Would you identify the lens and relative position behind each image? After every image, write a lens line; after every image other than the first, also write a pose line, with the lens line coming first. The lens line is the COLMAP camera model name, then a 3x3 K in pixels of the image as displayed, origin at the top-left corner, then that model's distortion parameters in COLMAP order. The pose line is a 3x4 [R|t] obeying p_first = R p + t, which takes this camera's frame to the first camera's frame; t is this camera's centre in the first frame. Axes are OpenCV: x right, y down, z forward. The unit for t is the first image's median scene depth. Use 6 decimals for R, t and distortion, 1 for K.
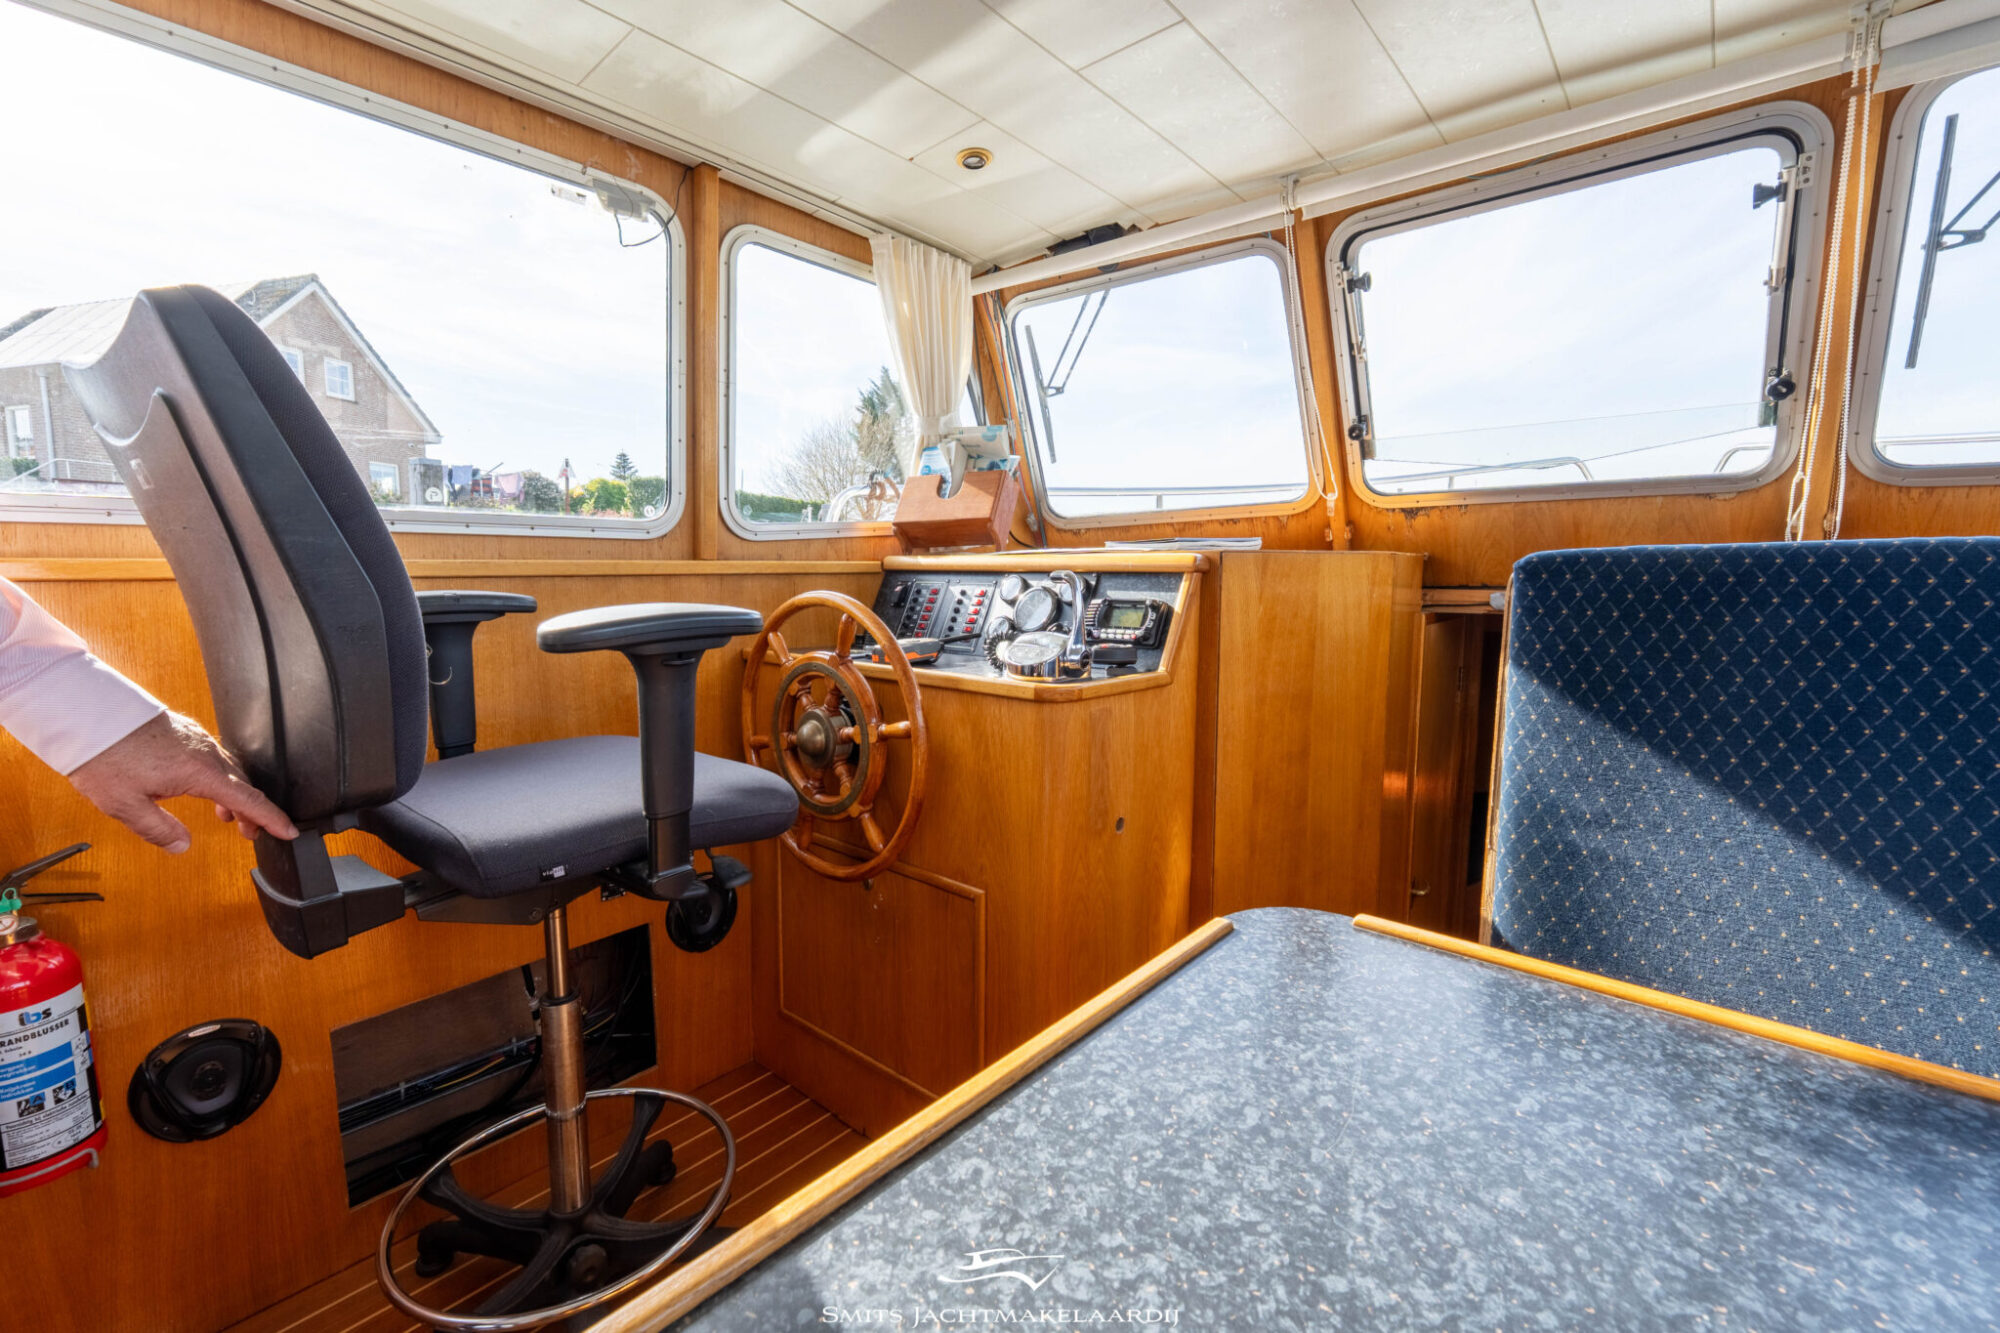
lens RADIAL K [[851.8, 0, 998.6], [0, 851.8, 661.4], [0, 0, 1]] dist [-0.000512, -0.000902]
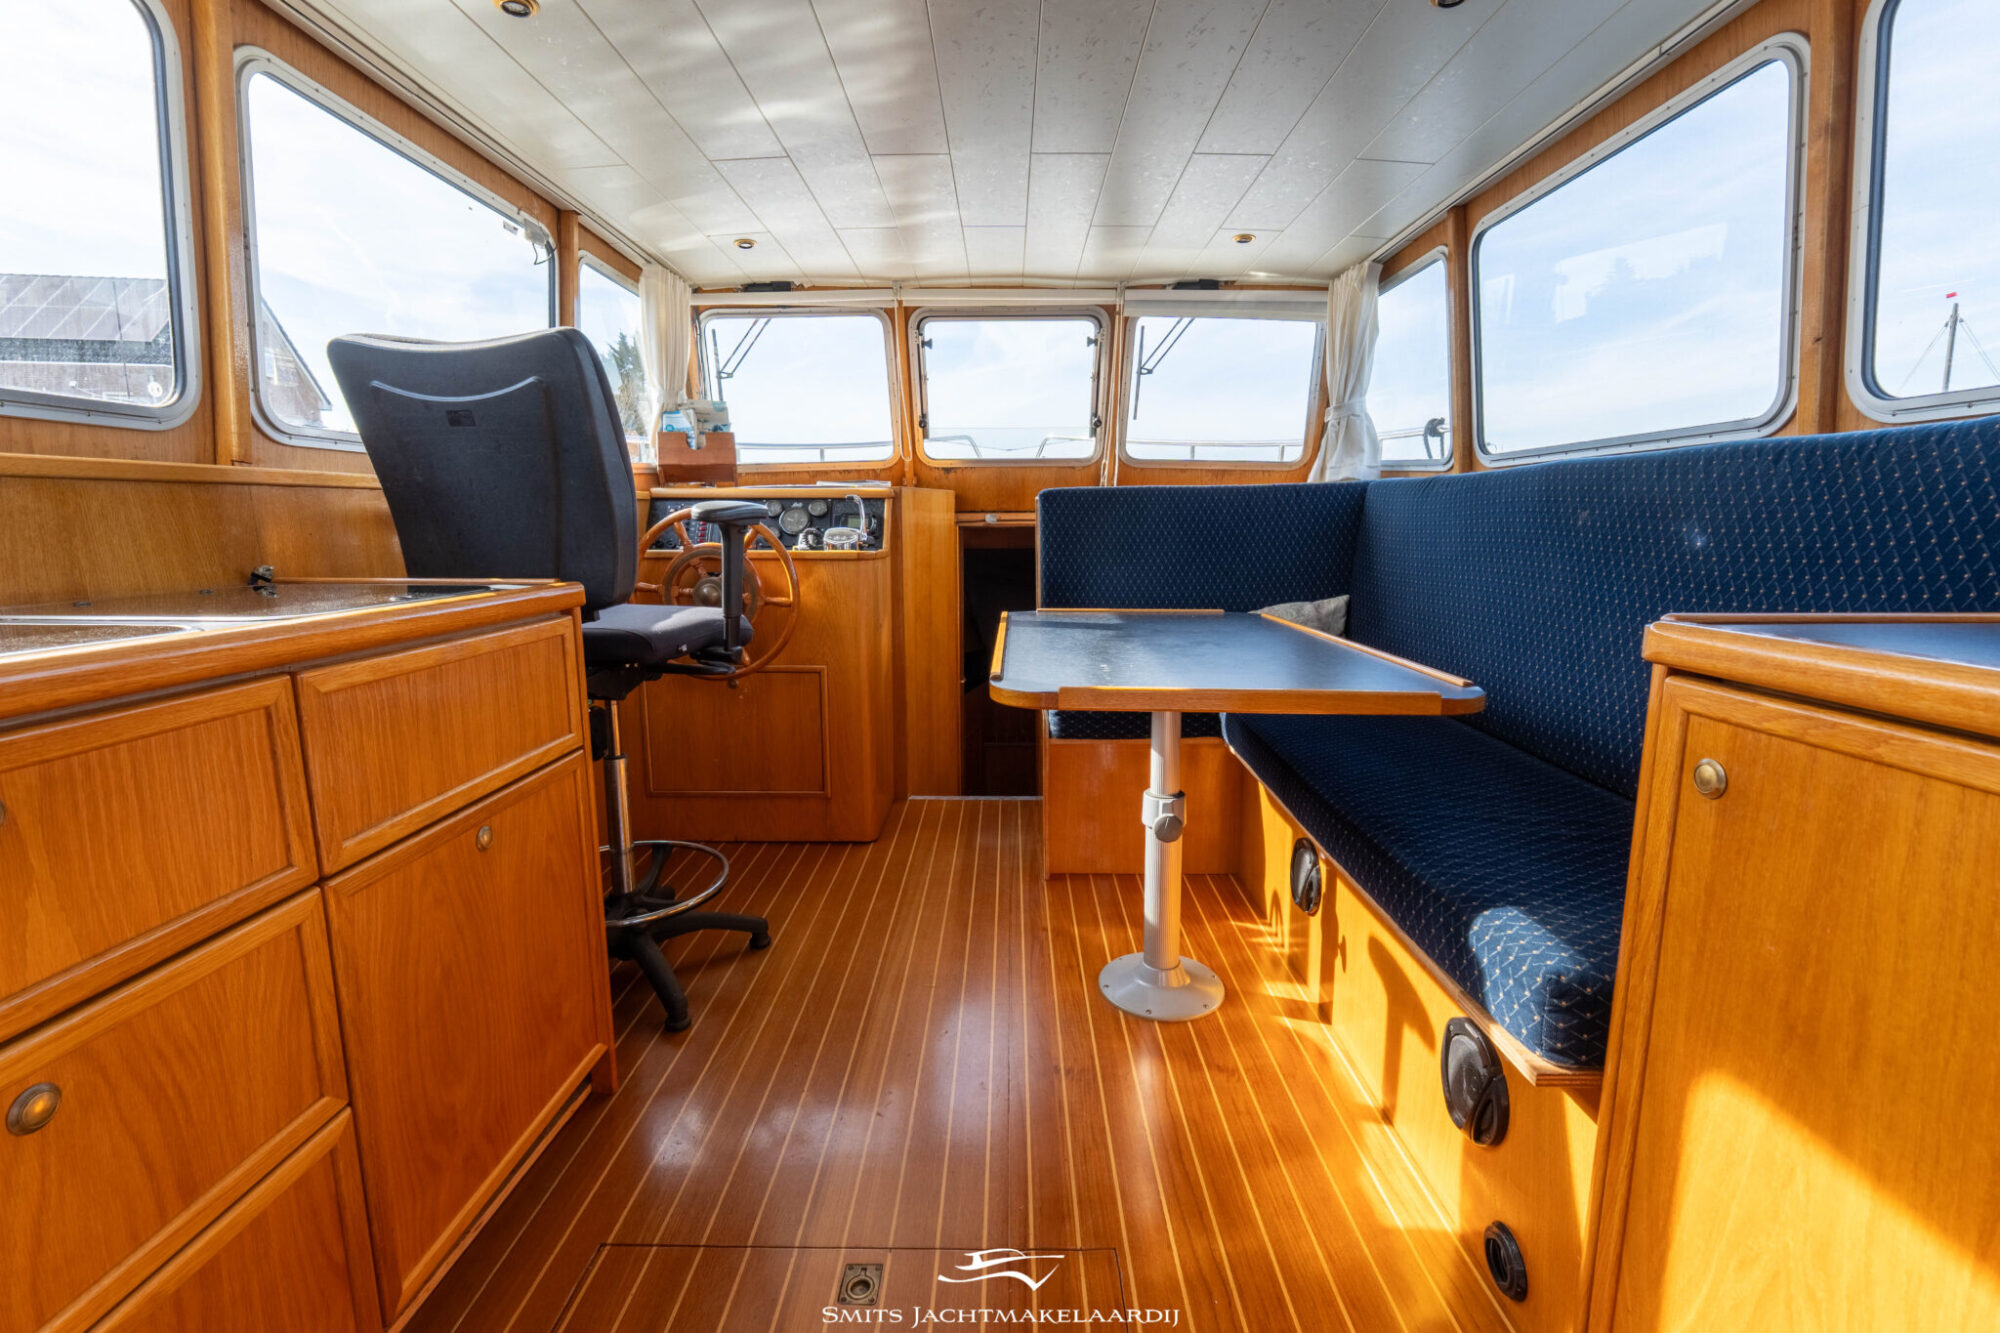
lens RADIAL K [[851.8, 0, 998.7], [0, 851.8, 668.5], [0, 0, 1]] dist [-0.000512, -0.000902]
pose [[0.762547, -0.114086, 0.636794, -0.748988], [0.073860, 0.993244, 0.089501, 0.108264], [-0.642703, -0.021216, 0.765822, -0.559486]]
